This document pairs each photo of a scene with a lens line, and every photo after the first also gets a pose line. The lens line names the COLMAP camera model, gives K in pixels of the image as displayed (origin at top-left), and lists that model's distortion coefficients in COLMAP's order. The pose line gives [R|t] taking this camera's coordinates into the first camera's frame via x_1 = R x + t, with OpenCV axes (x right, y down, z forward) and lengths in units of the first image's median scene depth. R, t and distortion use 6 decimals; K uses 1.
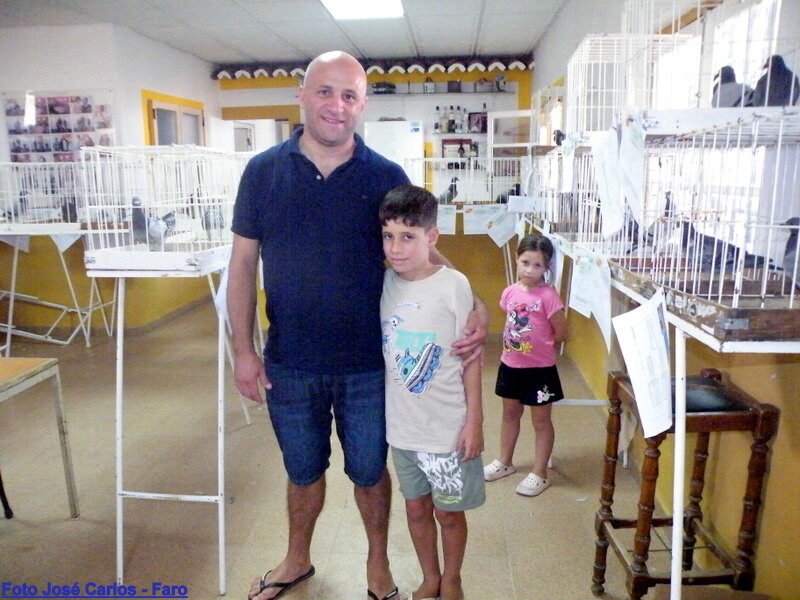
lens RADIAL K [[631.3, 0, 400.0], [0, 631.3, 300.0], [0, 0, 1]] dist [-0.102888, 0.000336]
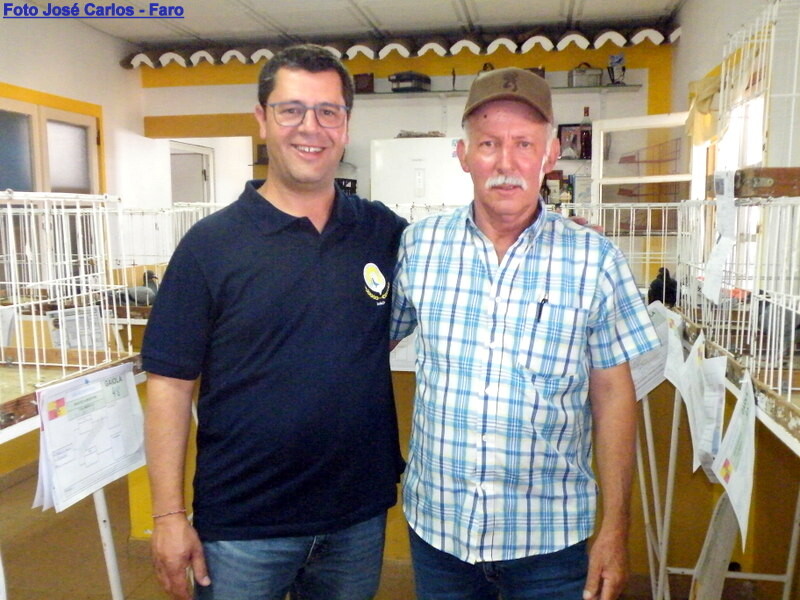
lens RADIAL K [[795.4, 0, 400.0], [0, 795.4, 300.0], [0, 0, 1]] dist [-0.014458, -0.009589]
pose [[0.995840, 0.015594, -0.089777, 0.034927], [-0.024628, 0.994641, -0.100414, -0.066340], [0.087730, 0.102208, 0.990887, 0.294798]]
